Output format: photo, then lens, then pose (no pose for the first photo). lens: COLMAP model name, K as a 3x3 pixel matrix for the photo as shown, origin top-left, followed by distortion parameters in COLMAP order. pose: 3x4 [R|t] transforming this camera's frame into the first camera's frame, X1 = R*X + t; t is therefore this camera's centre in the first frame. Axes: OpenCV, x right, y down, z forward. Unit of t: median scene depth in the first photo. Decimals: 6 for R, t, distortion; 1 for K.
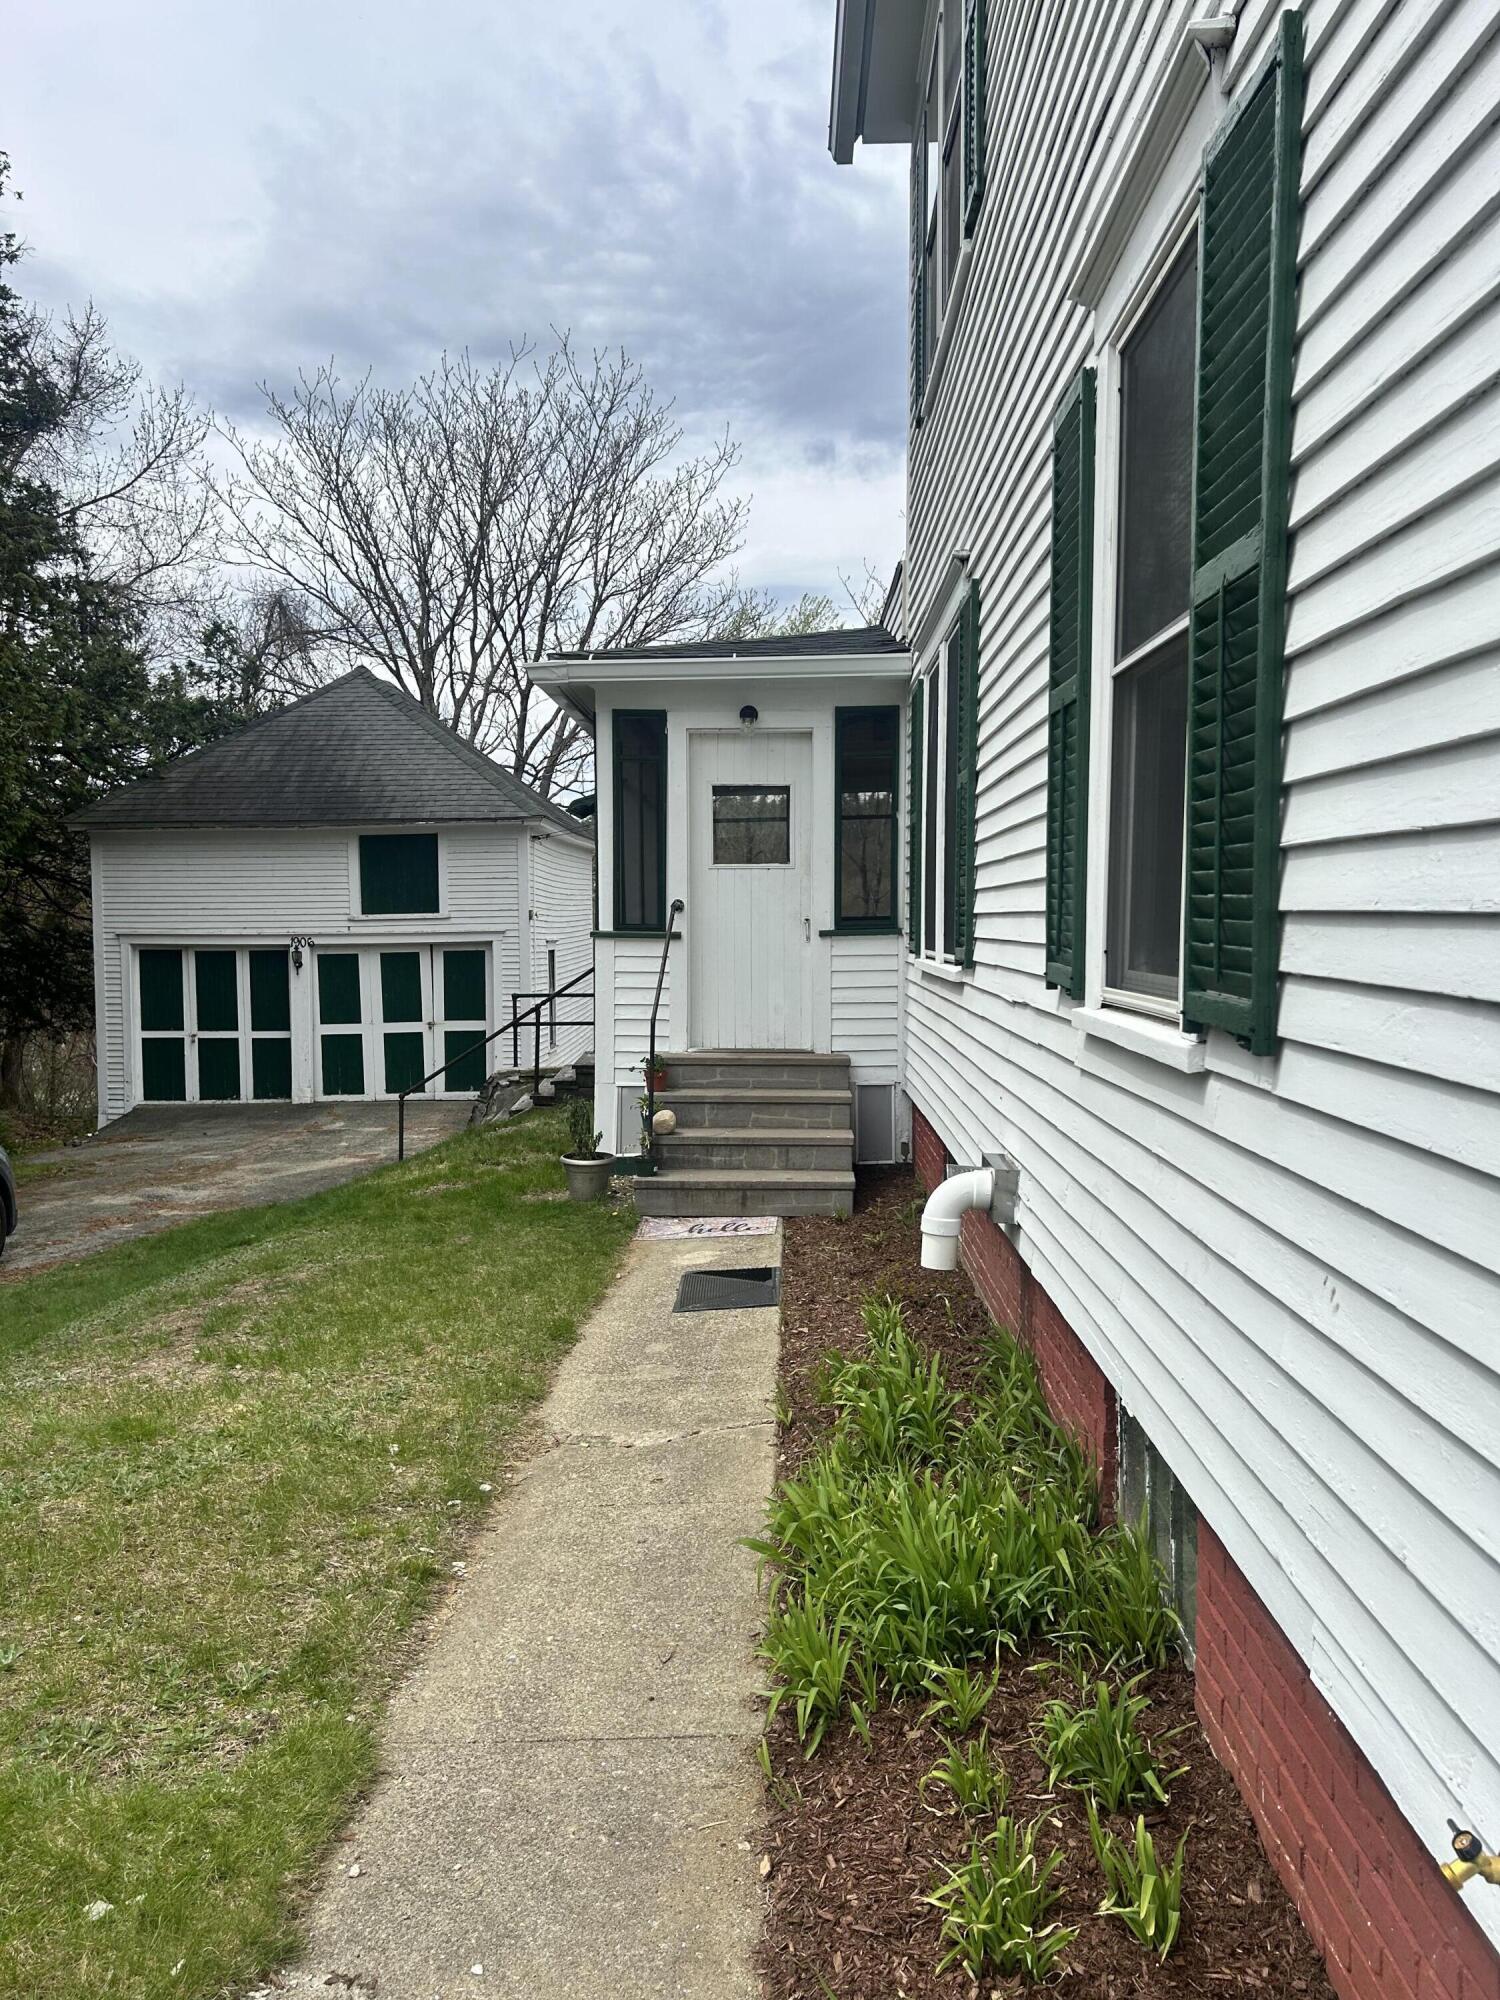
lens RADIAL K [[1503.5, 0, 750.0], [0, 1503.5, 1000.0], [0, 0, 1]] dist [0.006851, -0.003486]
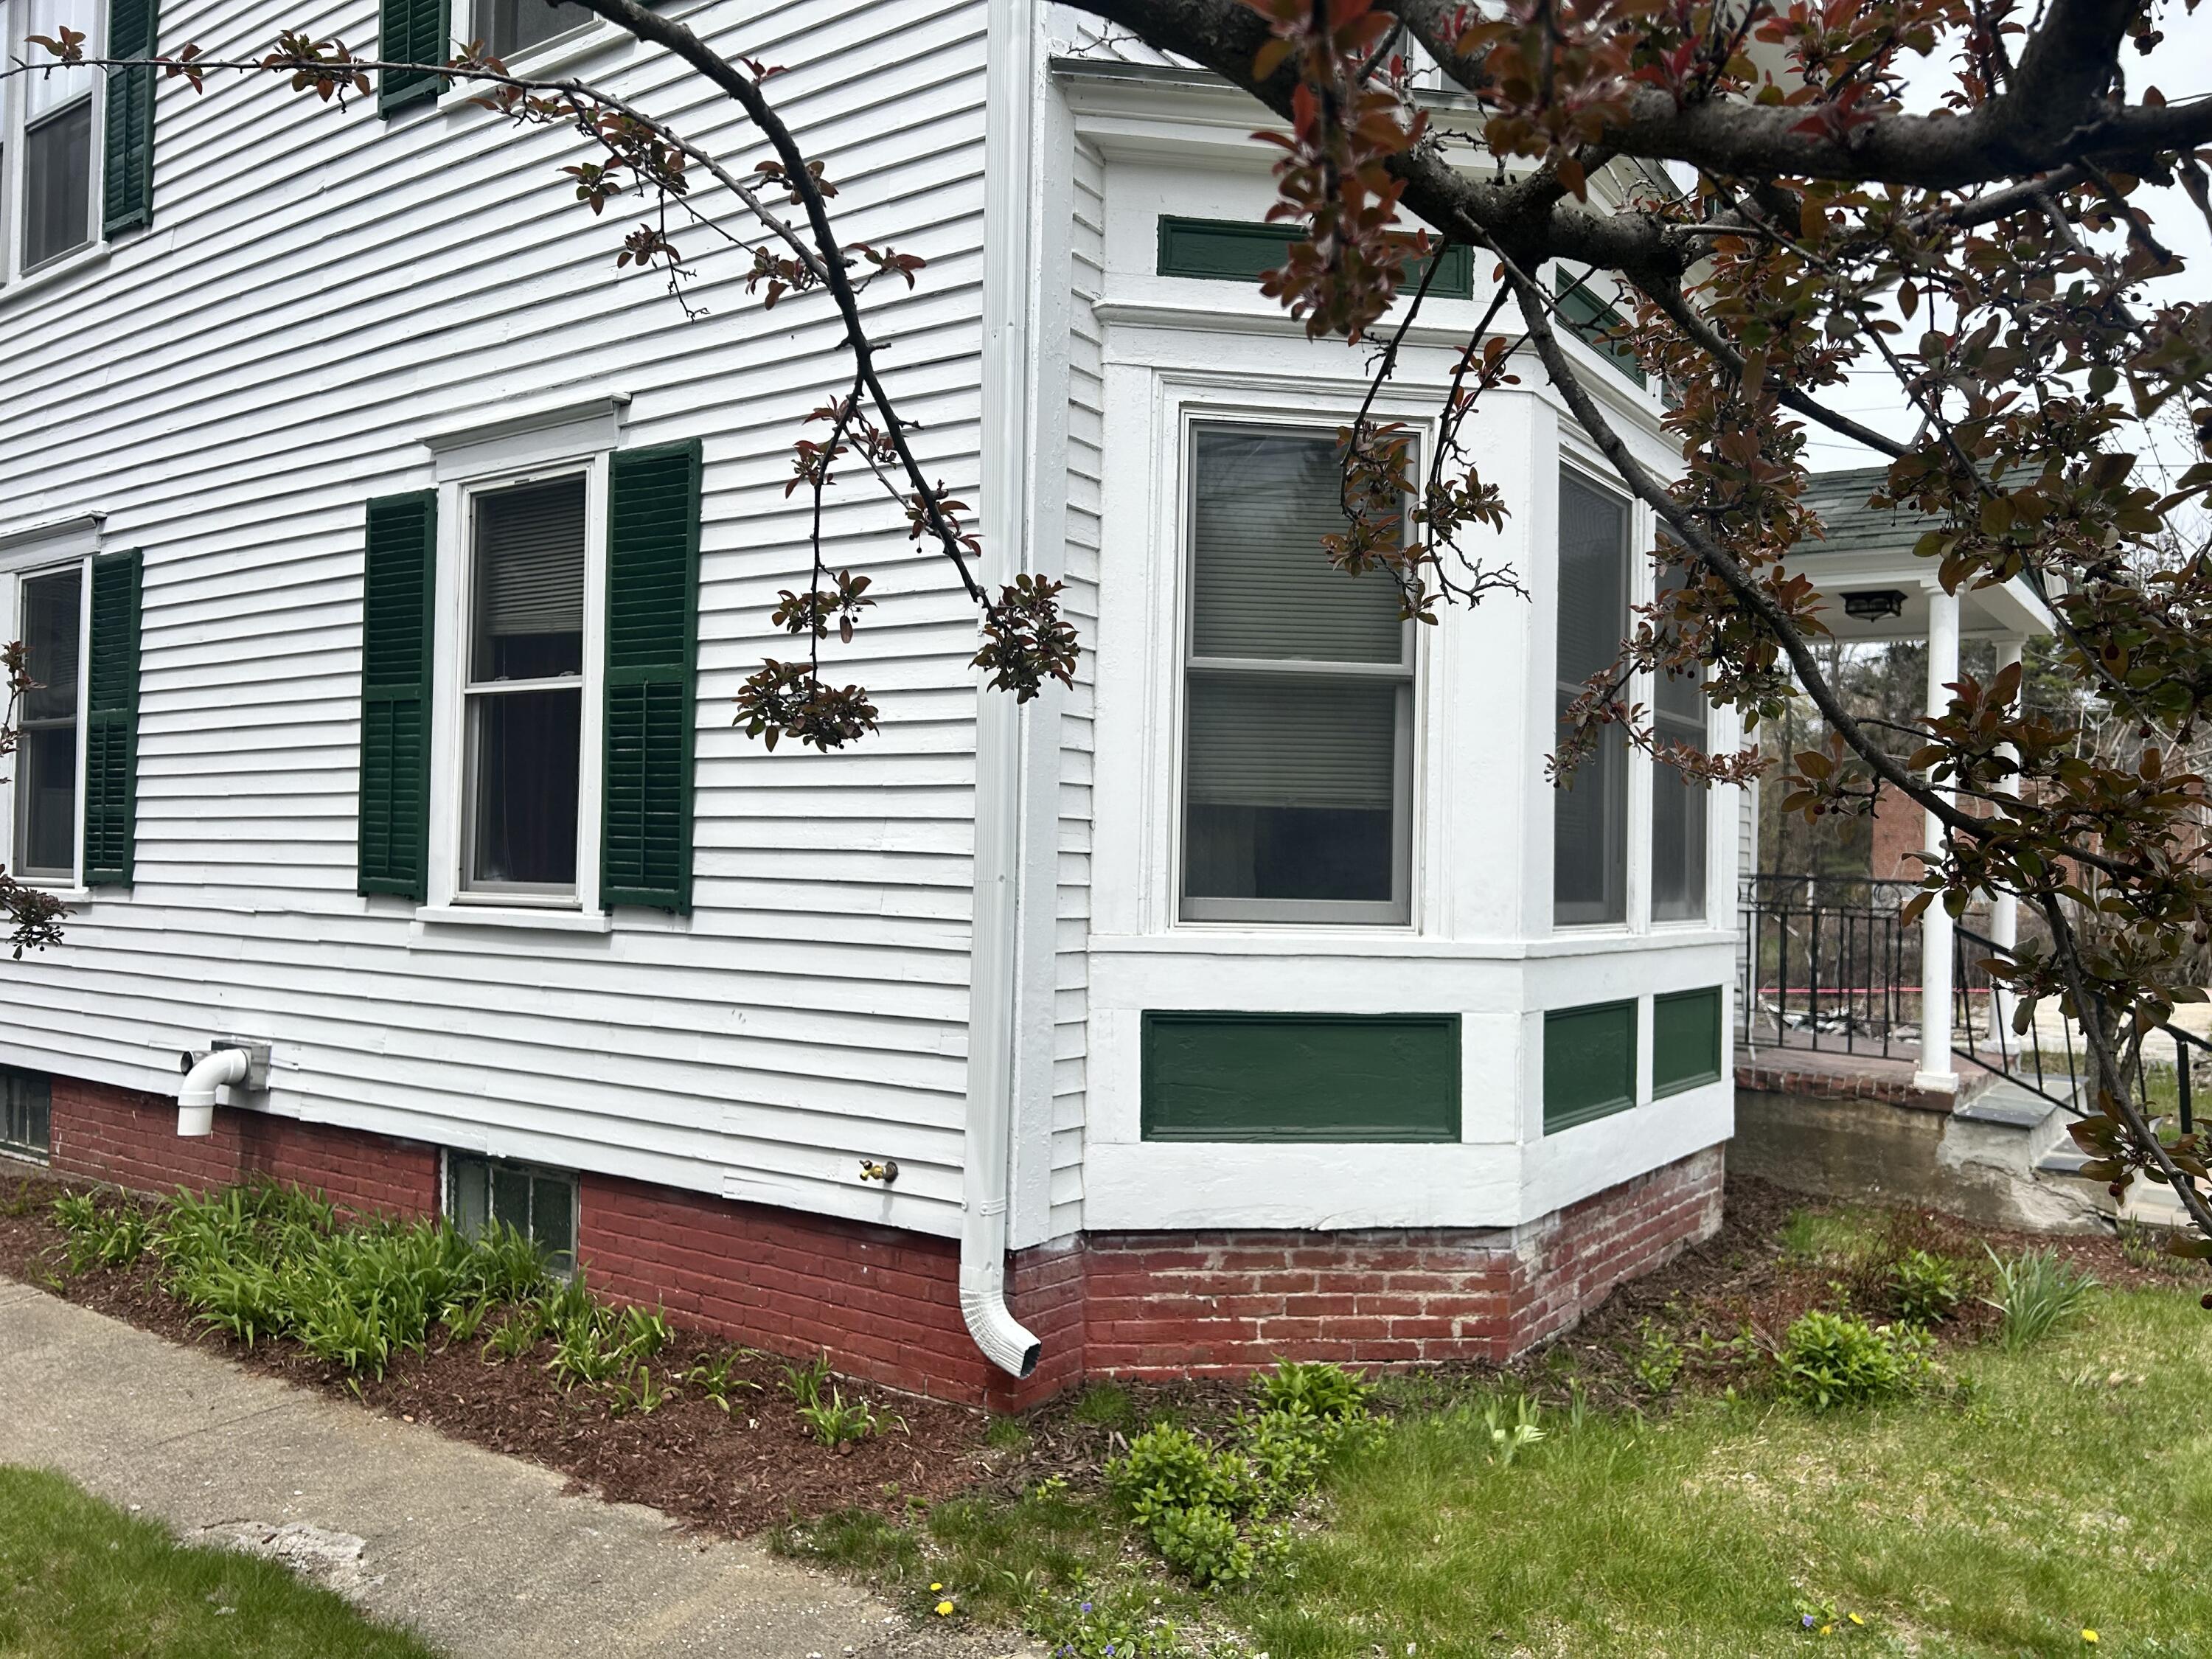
lens RADIAL K [[1662.9, 0, 1106.0], [0, 1662.9, 829.5], [0, 0, 1]] dist [0.006851, -0.003486]
pose [[0.556027, 0.021611, 0.830883, -1.020728], [0.032365, 0.998341, -0.047625, 0.038628], [-0.830534, 0.053372, 0.554405, -0.635899]]
